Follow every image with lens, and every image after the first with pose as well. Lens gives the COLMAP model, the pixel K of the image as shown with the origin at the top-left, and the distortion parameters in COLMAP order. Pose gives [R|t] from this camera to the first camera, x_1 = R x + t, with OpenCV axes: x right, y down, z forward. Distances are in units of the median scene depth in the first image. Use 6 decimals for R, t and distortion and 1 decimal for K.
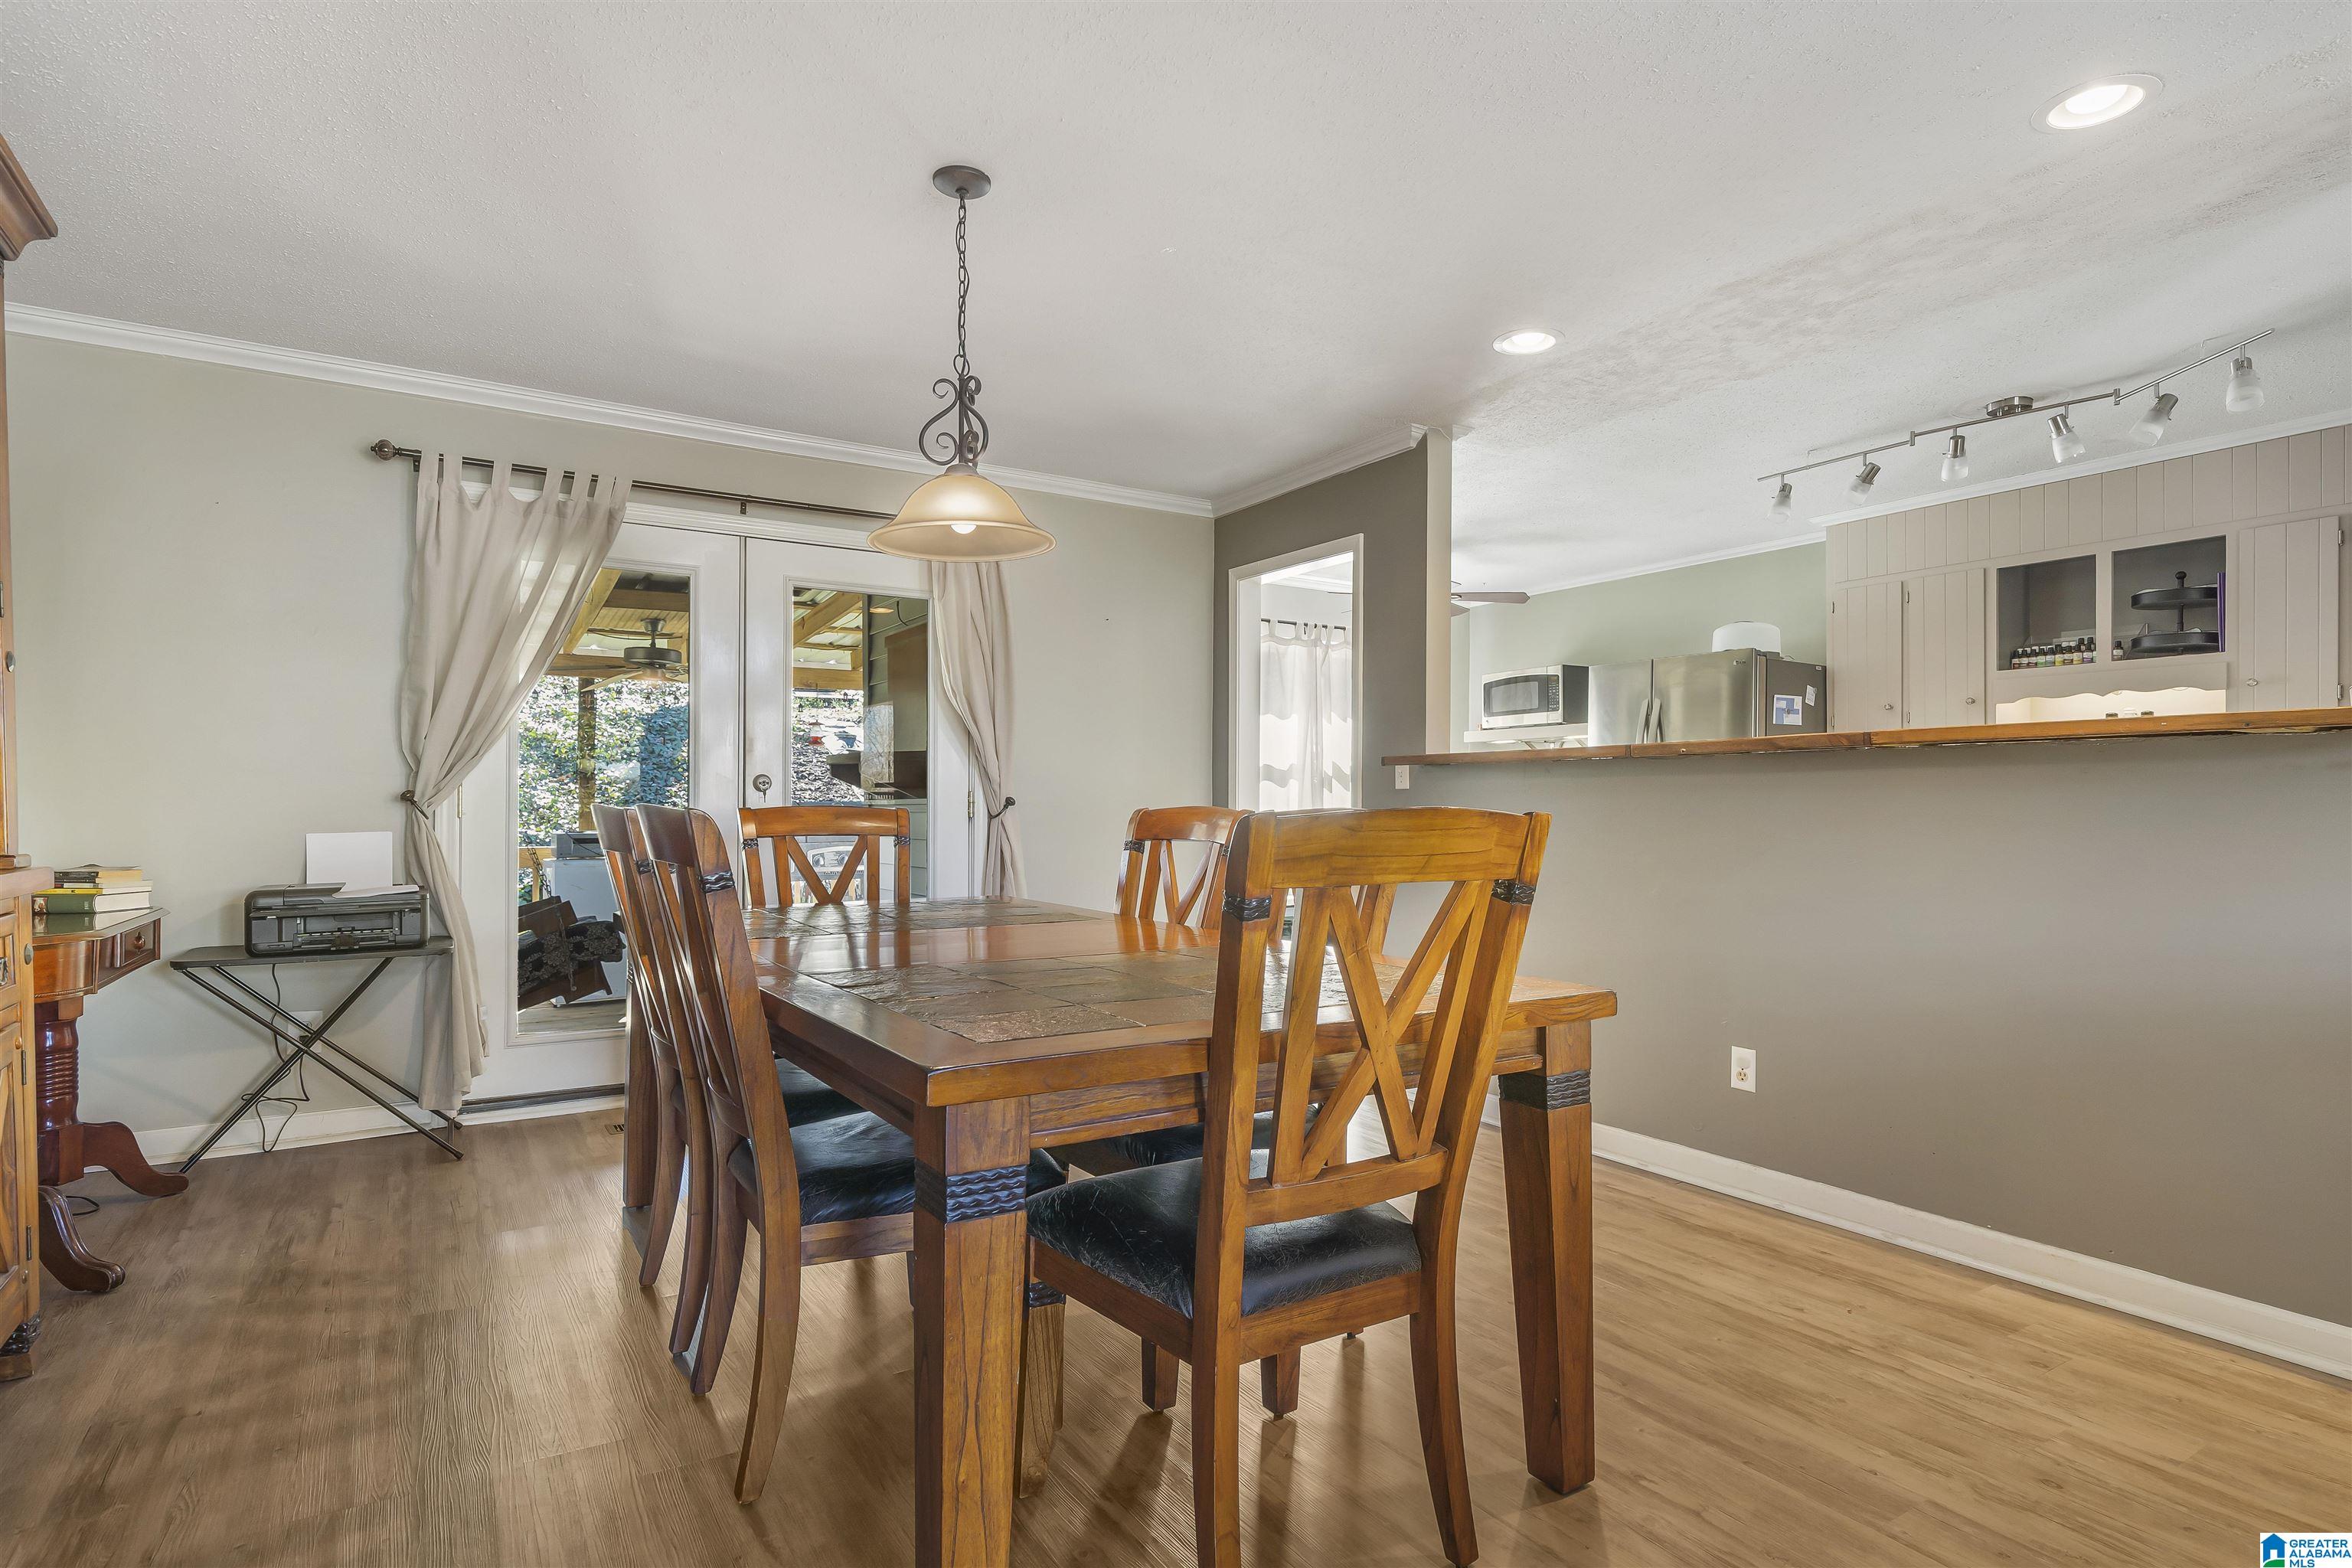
lens RADIAL K [[1191.0, 0, 1172.8], [0, 1191.0, 794.3], [0, 0, 1]] dist [-0.001918, -0.000080]
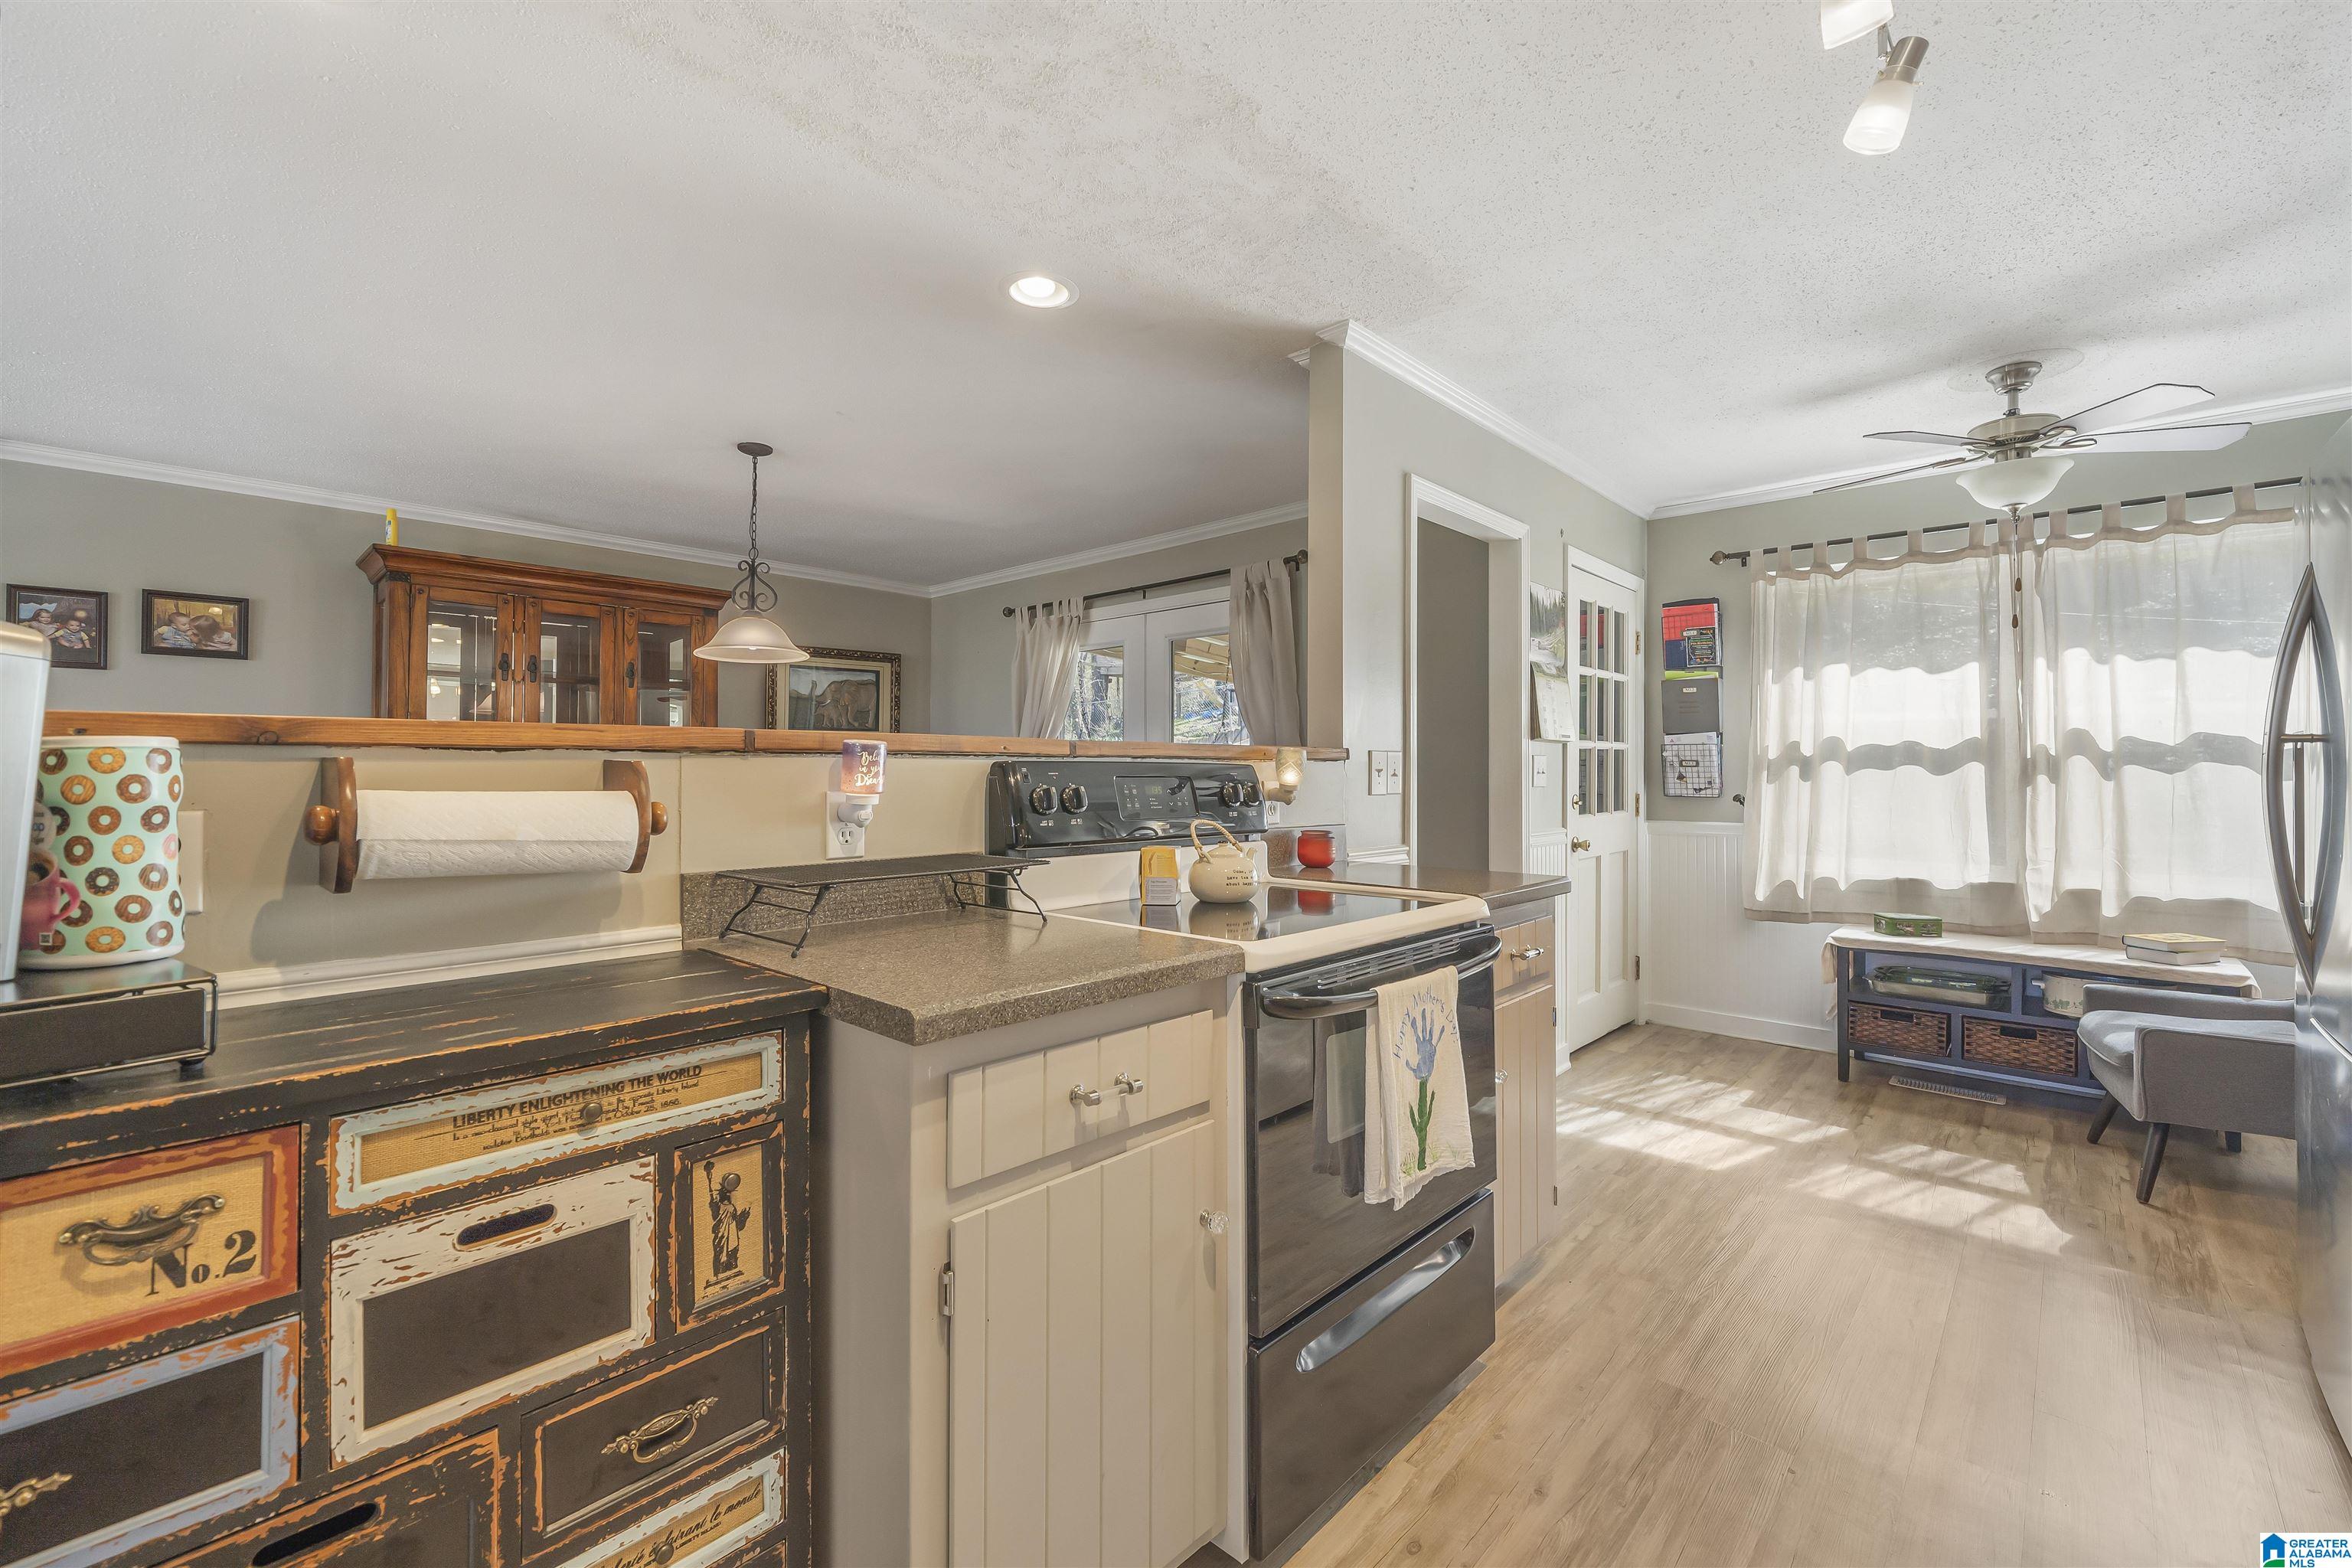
lens RADIAL K [[968.7, 0, 1193.5], [0, 968.7, 756.6], [0, 0, 1]] dist [-0.001941, 0.000901]
pose [[0.260544, -0.015785, -0.965333, 0.762848], [0.007814, 0.999868, -0.014241, -0.016906], [0.965430, -0.003833, 0.260633, 0.685284]]
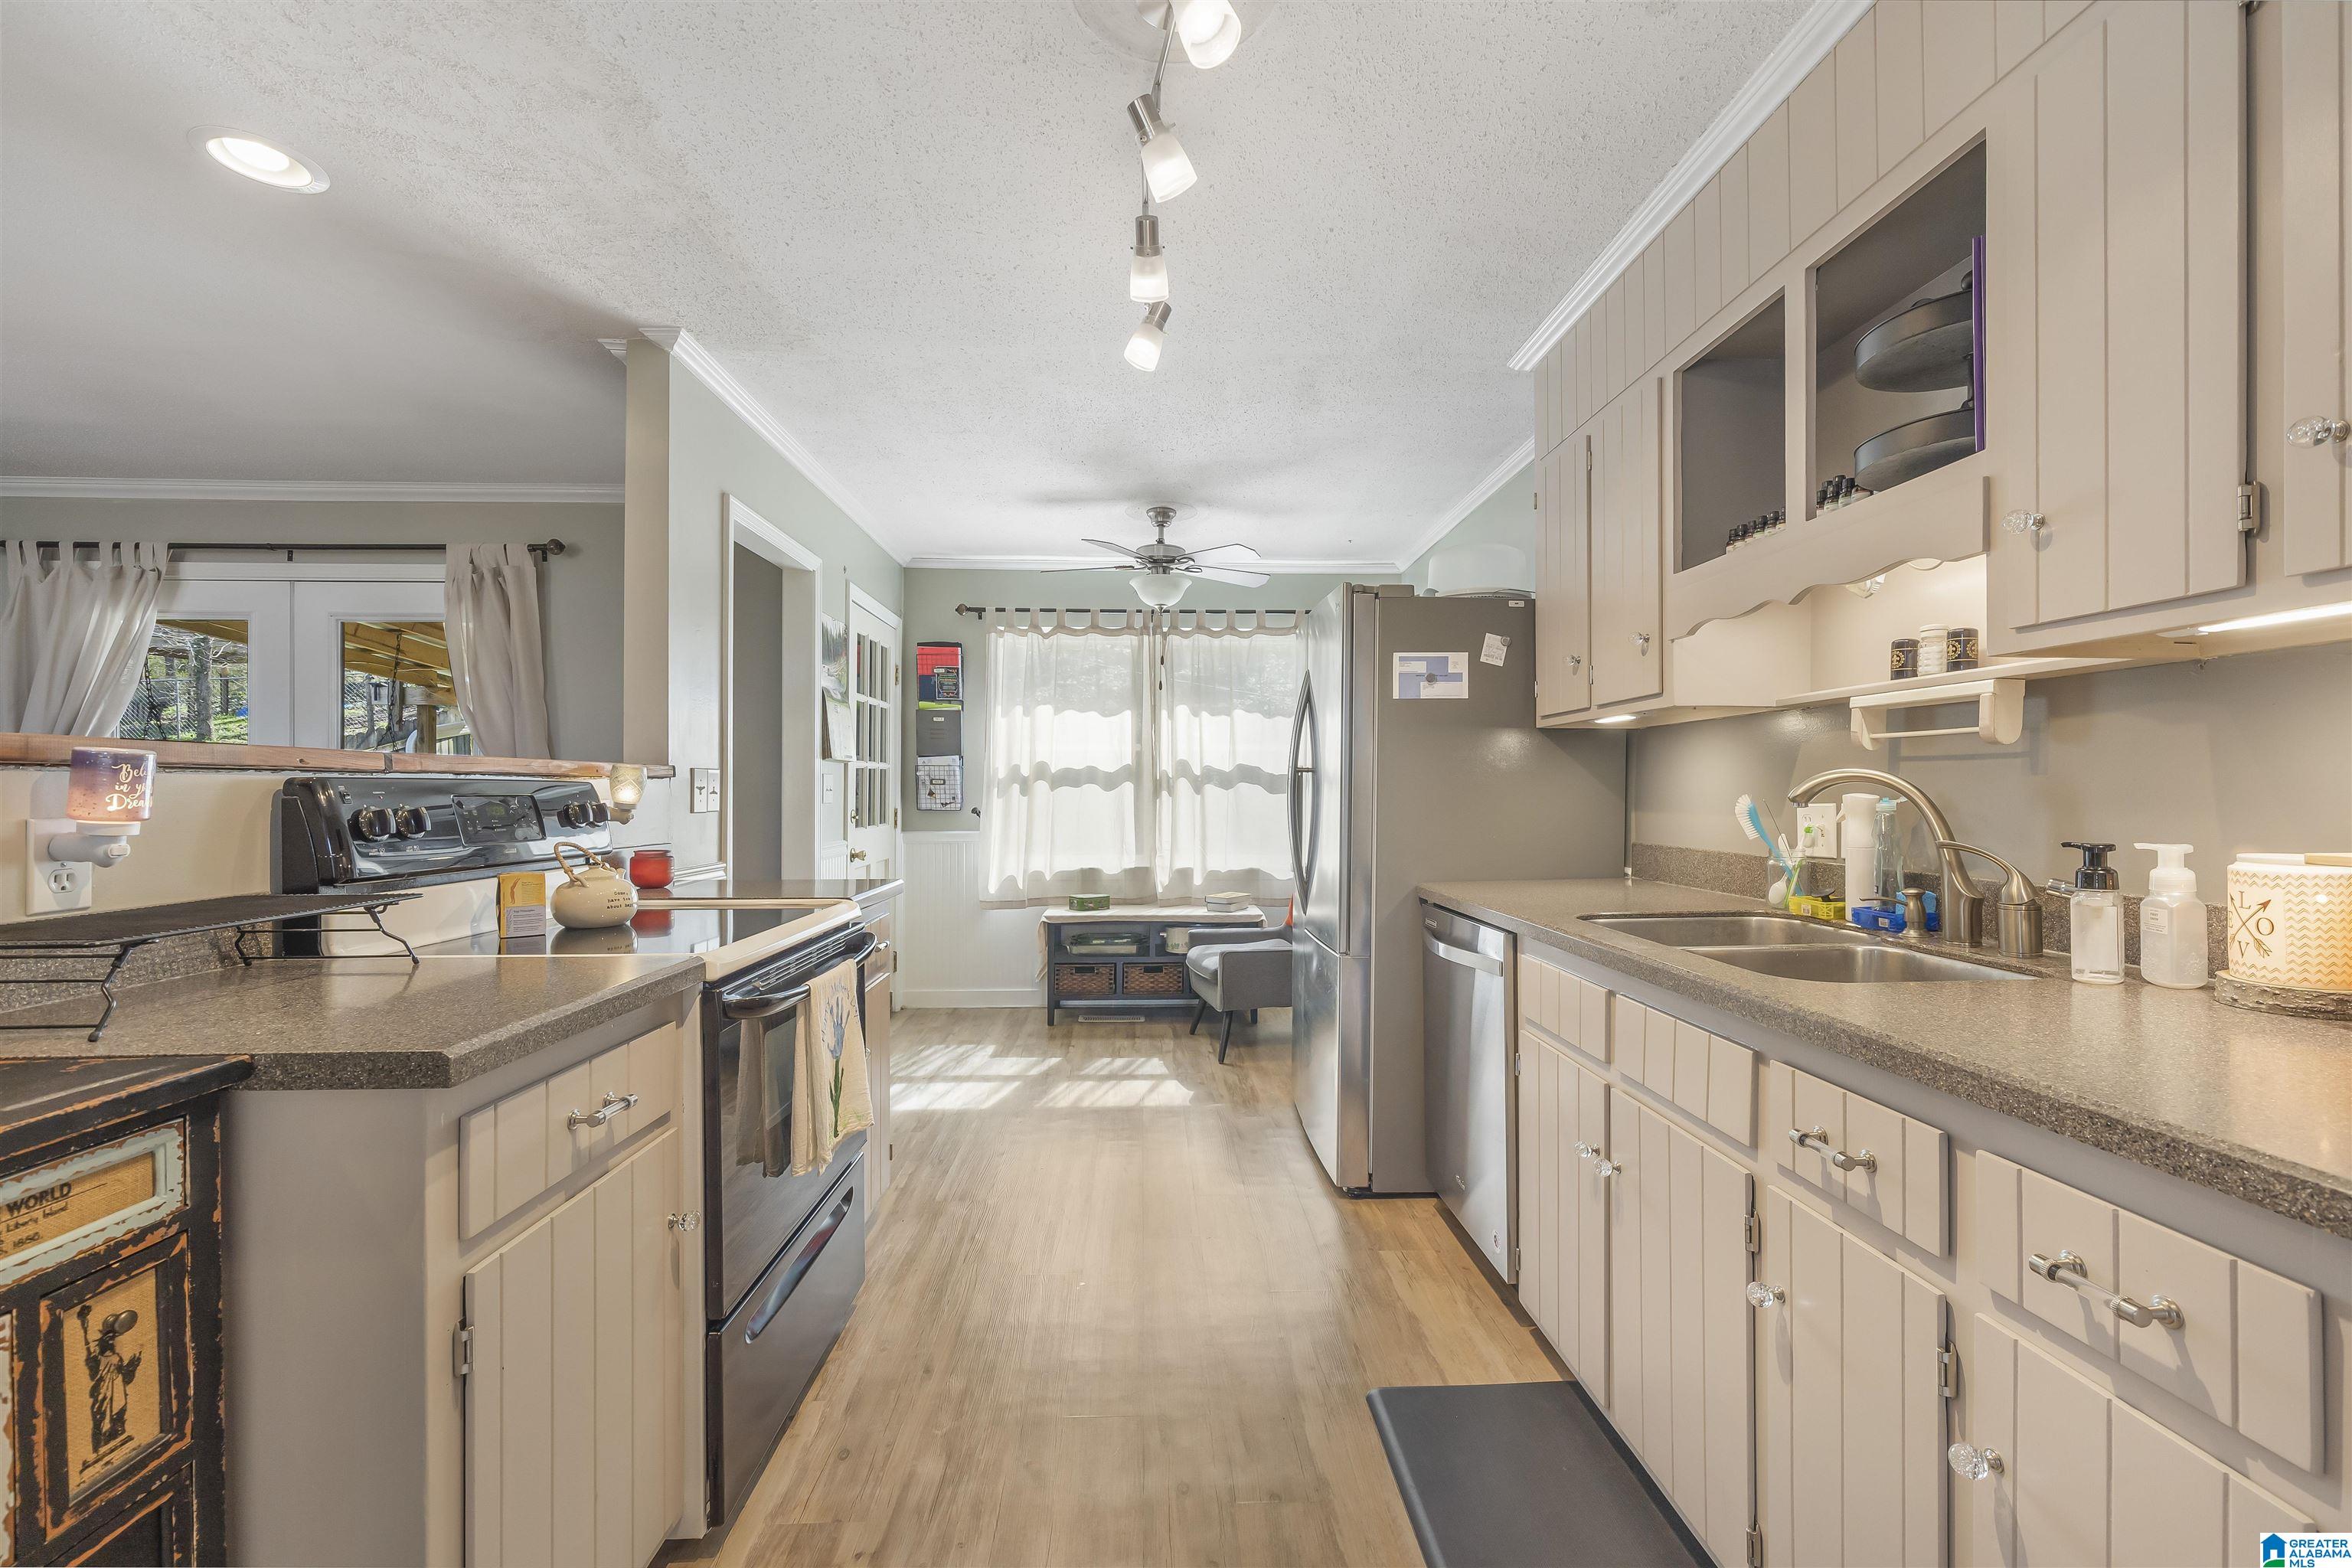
lens RADIAL K [[968.7, 0, 1175.0], [0, 968.7, 788.8], [0, 0, 1]] dist [-0.001941, 0.000901]
pose [[0.864699, -0.000610, -0.502291, 0.767316], [0.004840, 0.999963, 0.007119, -0.018437], [0.502268, -0.008587, 0.864670, 0.576806]]
